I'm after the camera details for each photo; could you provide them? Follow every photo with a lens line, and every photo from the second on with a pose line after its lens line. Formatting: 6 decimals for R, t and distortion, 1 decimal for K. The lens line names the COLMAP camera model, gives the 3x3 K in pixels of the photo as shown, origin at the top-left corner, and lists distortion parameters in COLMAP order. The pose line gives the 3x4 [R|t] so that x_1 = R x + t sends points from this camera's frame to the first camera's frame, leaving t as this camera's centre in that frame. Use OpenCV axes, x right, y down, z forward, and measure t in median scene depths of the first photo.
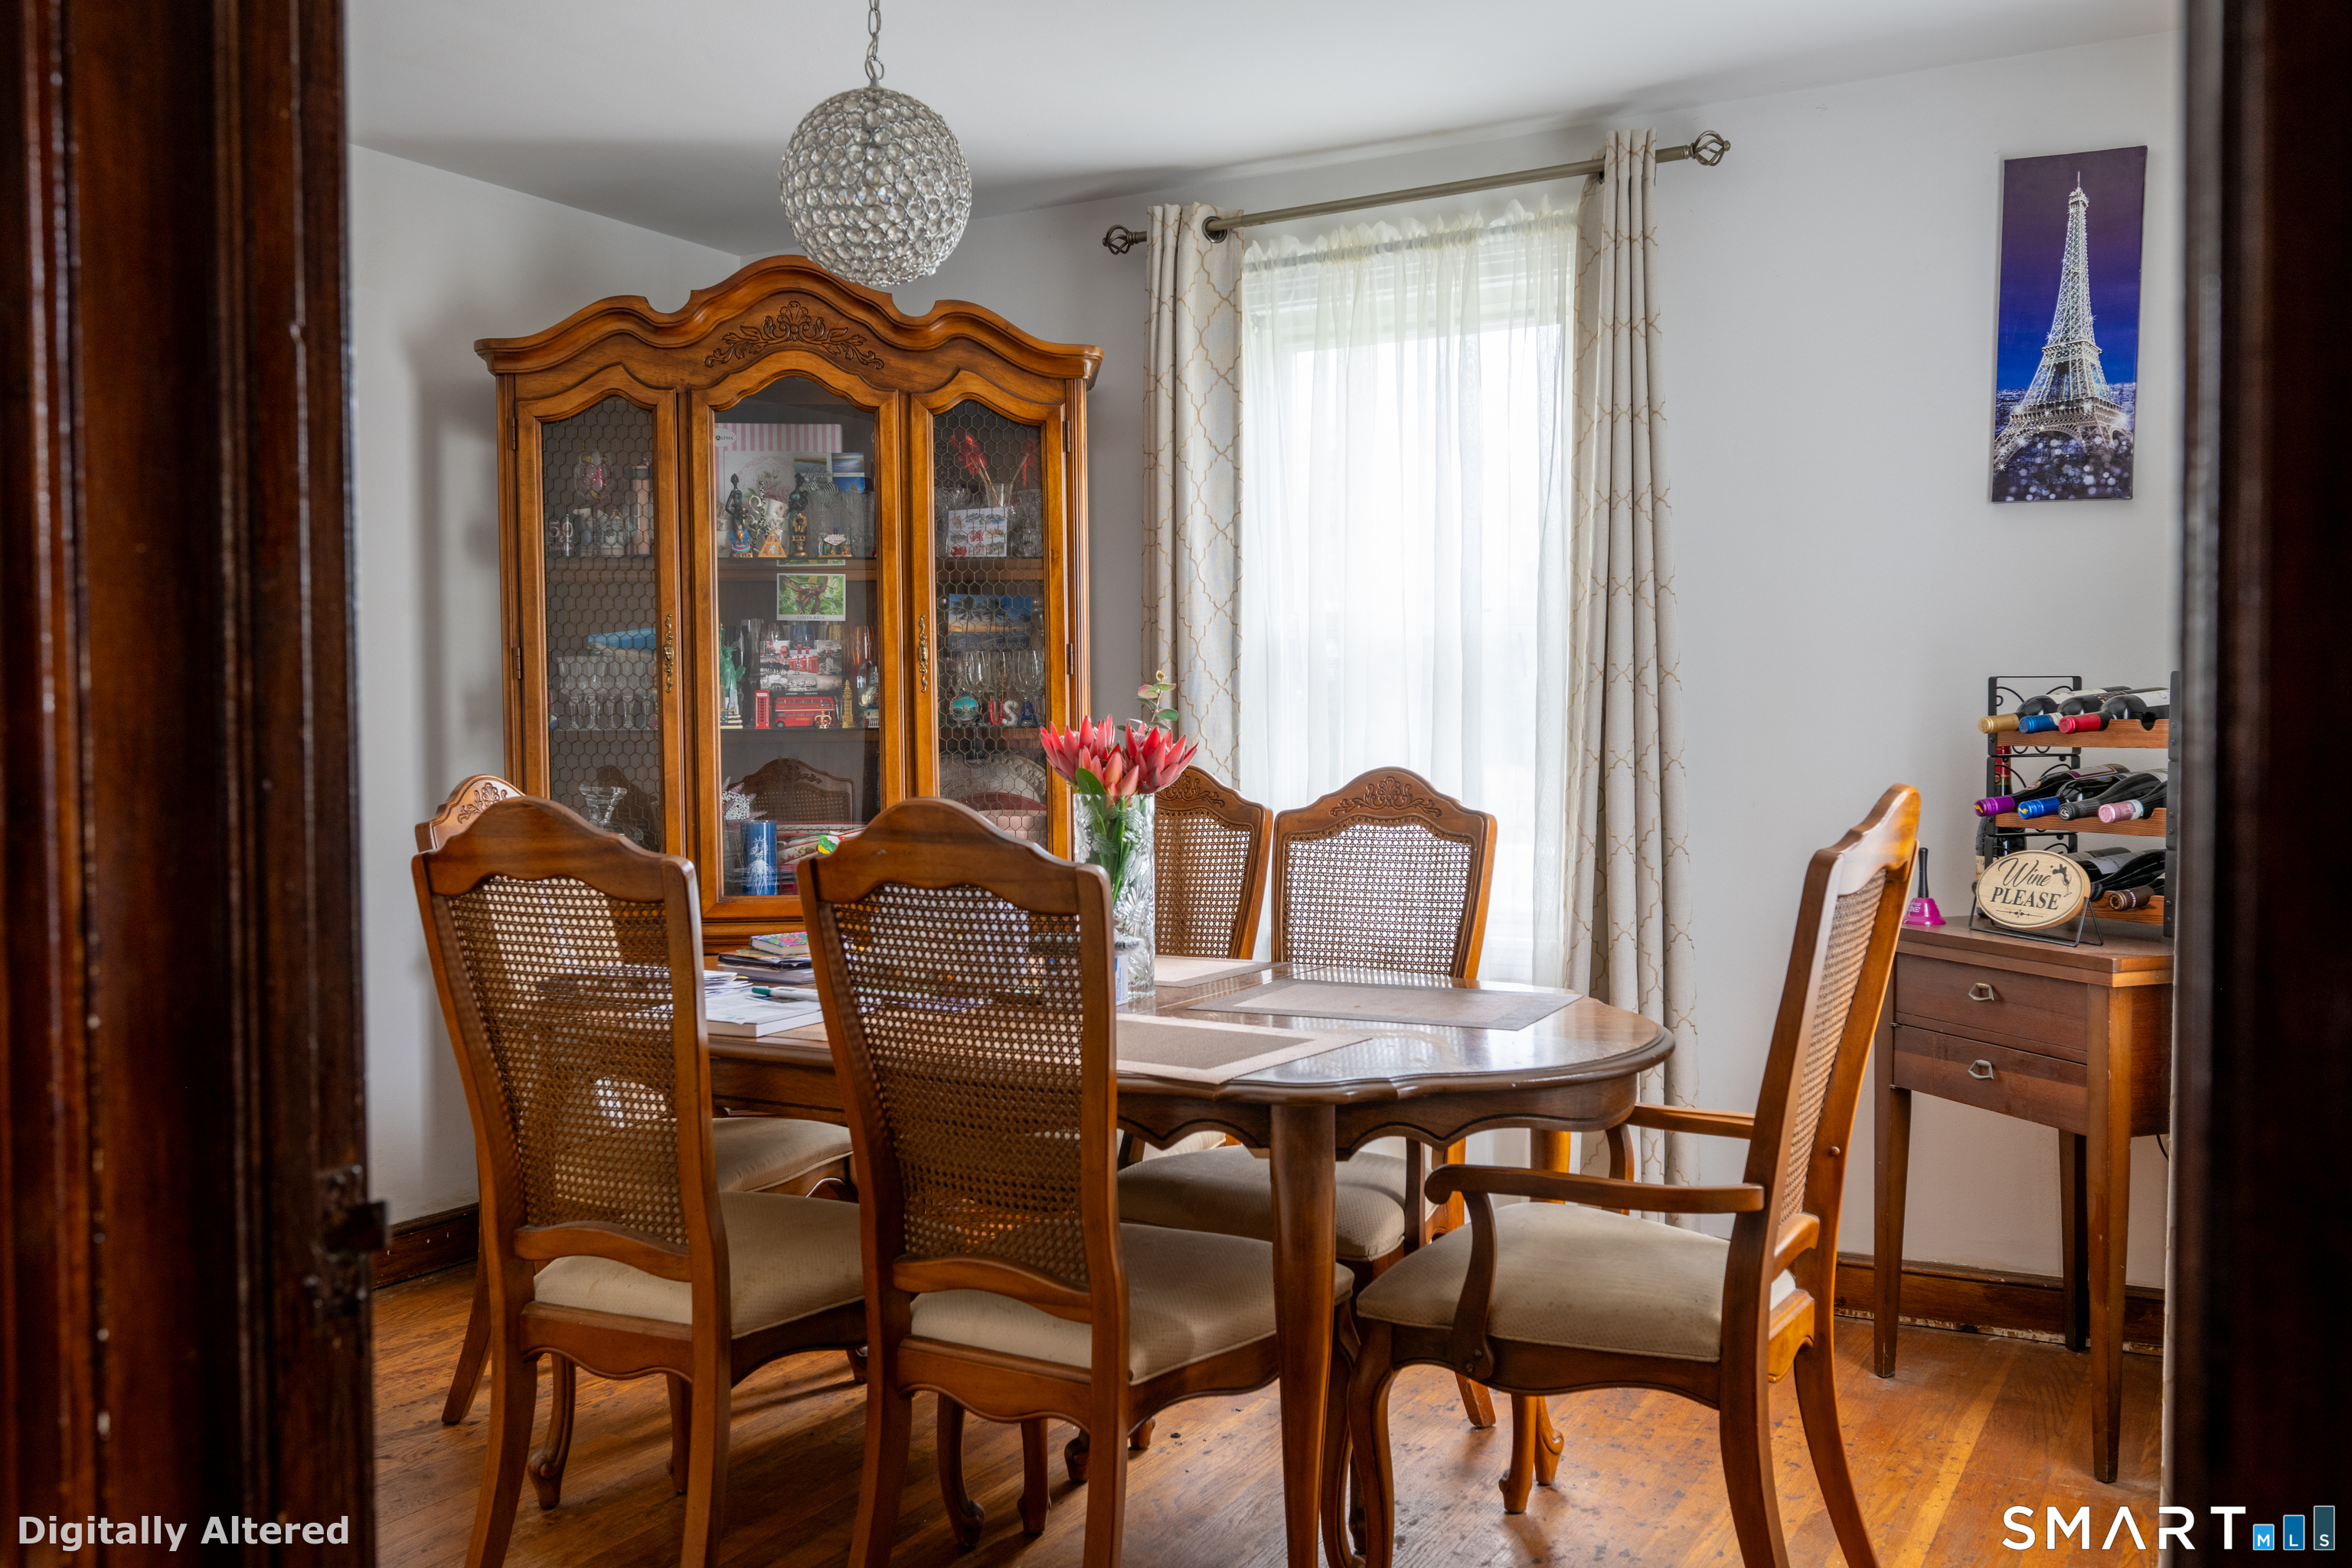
lens RADIAL K [[2034.1, 0, 1180.3], [0, 2034.1, 779.8], [0, 0, 1]] dist [-0.005637, -0.000787]
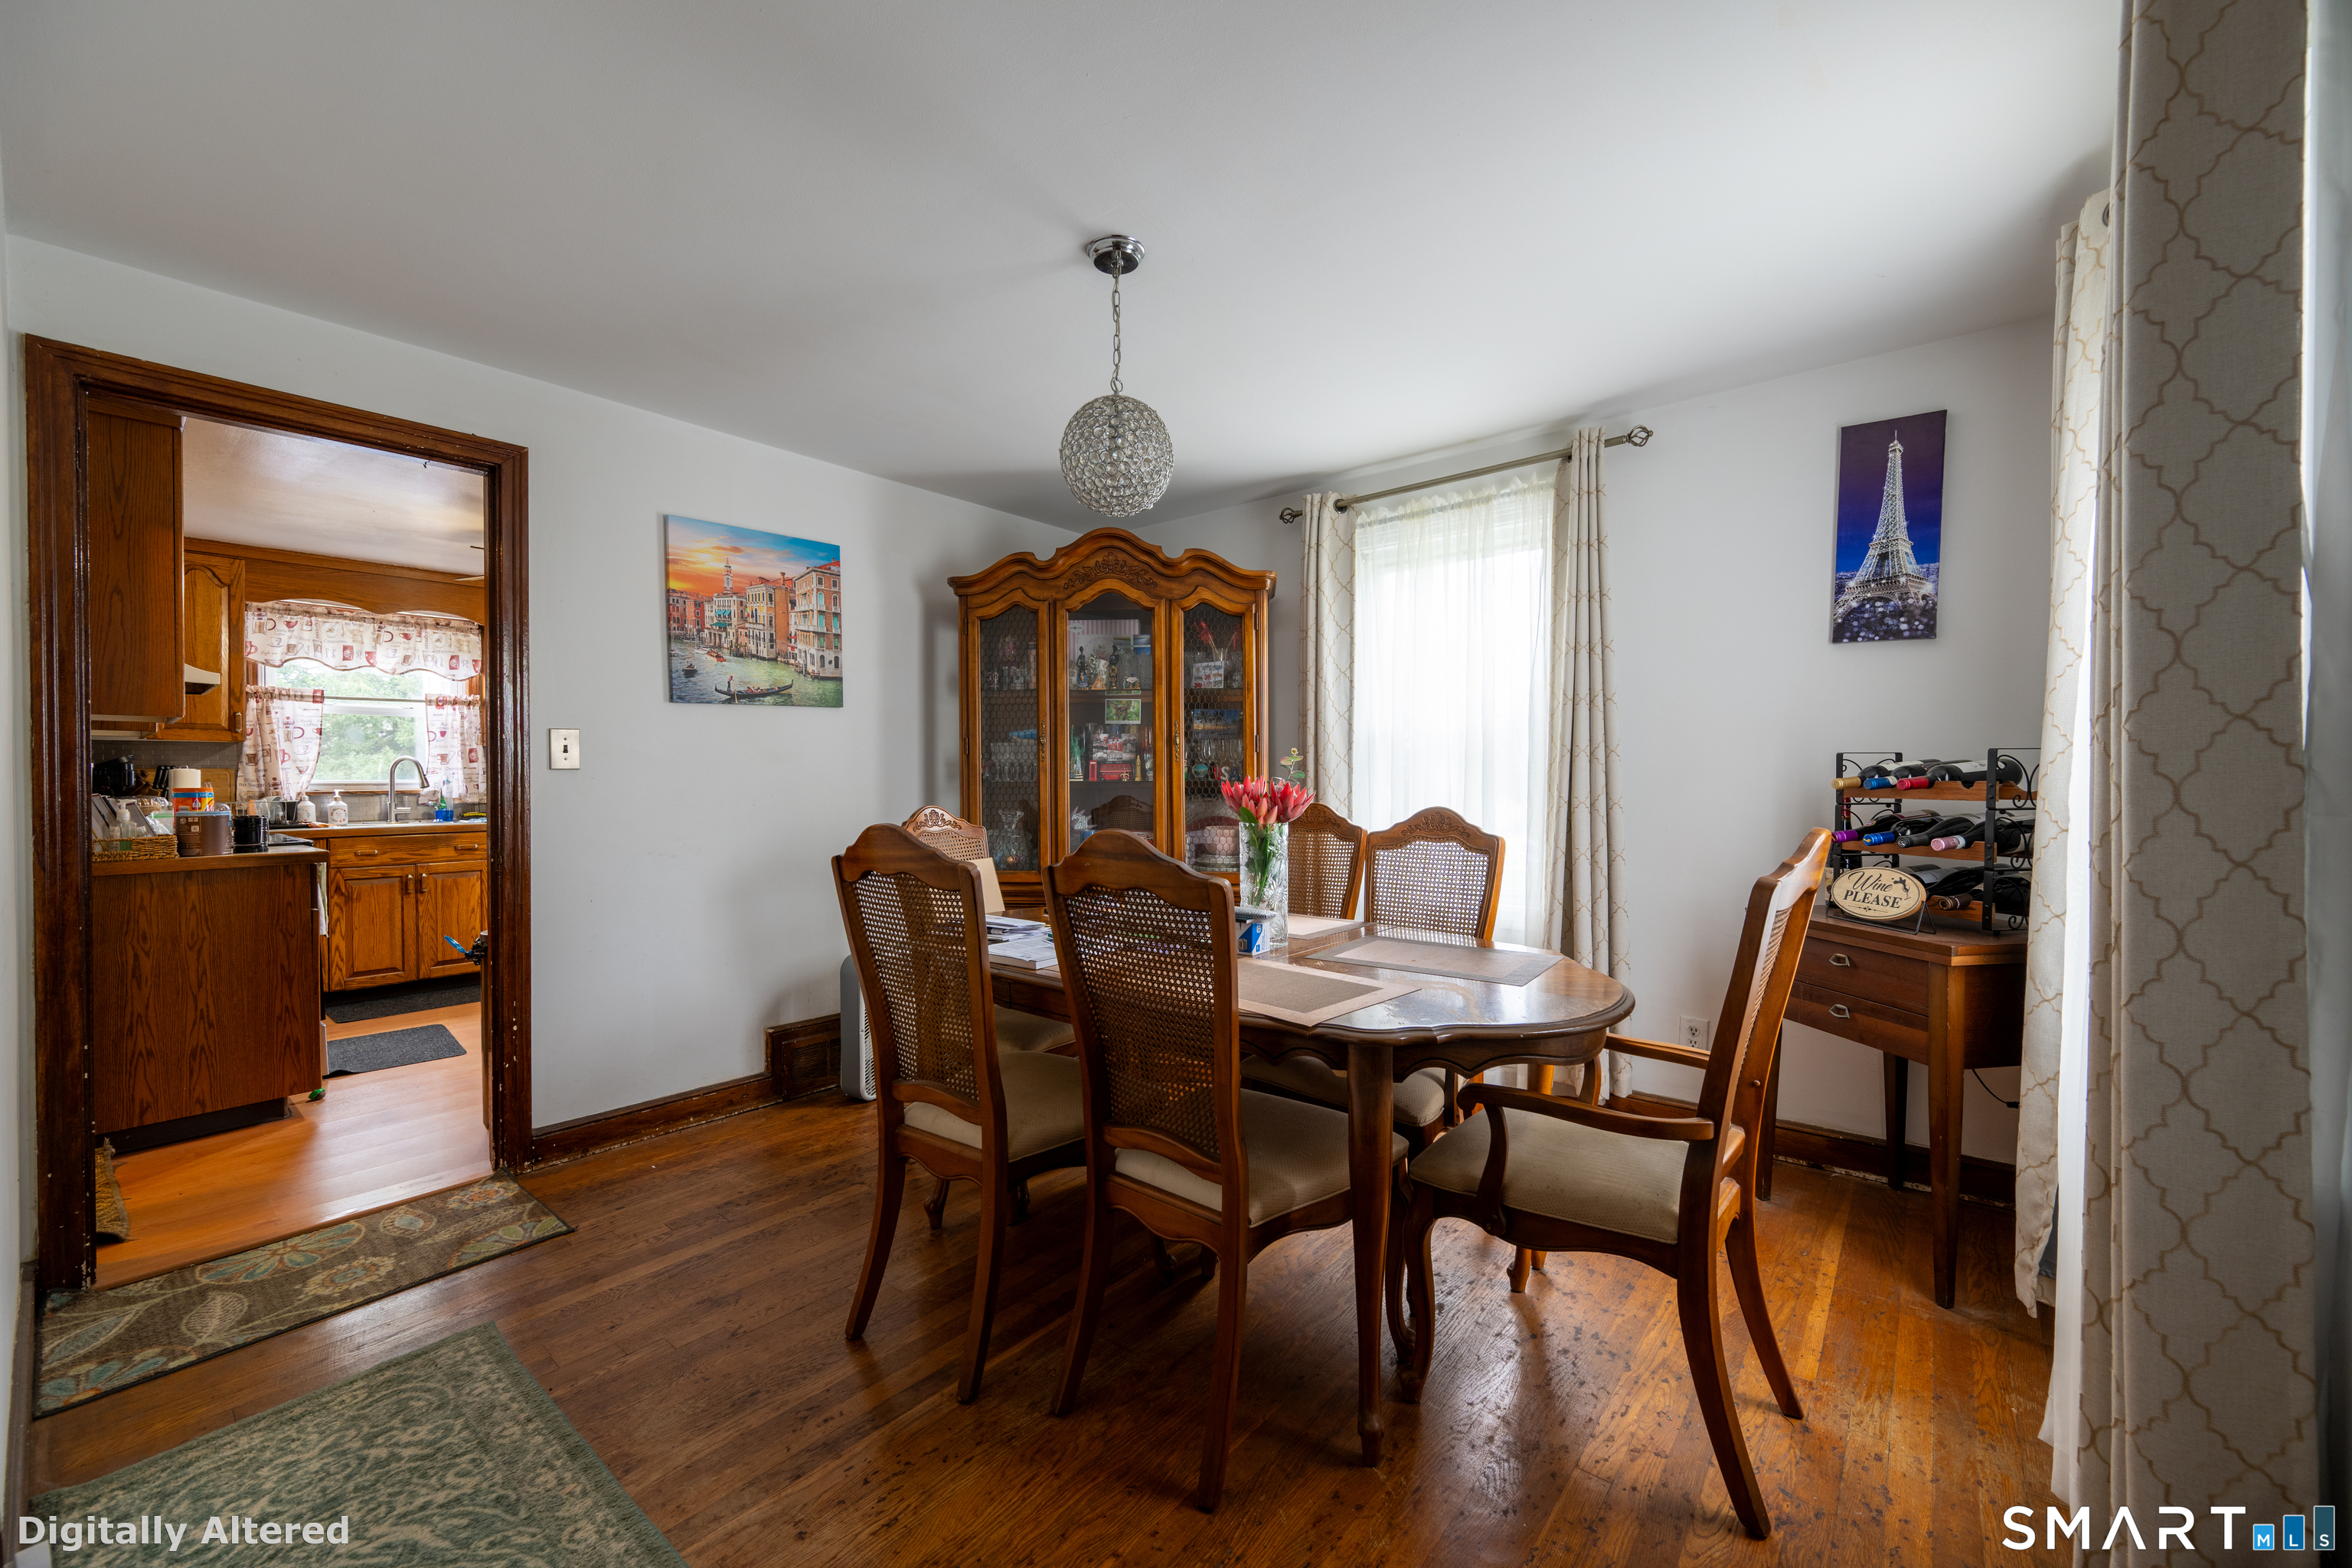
lens RADIAL K [[924.9, 0, 1176.0], [0, 924.9, 784.0], [0, 0, 1]] dist [-0.000404, -0.000560]
pose [[0.983825, 0.006633, -0.179008, 0.029998], [-0.010410, 0.999742, -0.020165, -0.008050], [0.178828, 0.021702, 0.983641, 0.234660]]
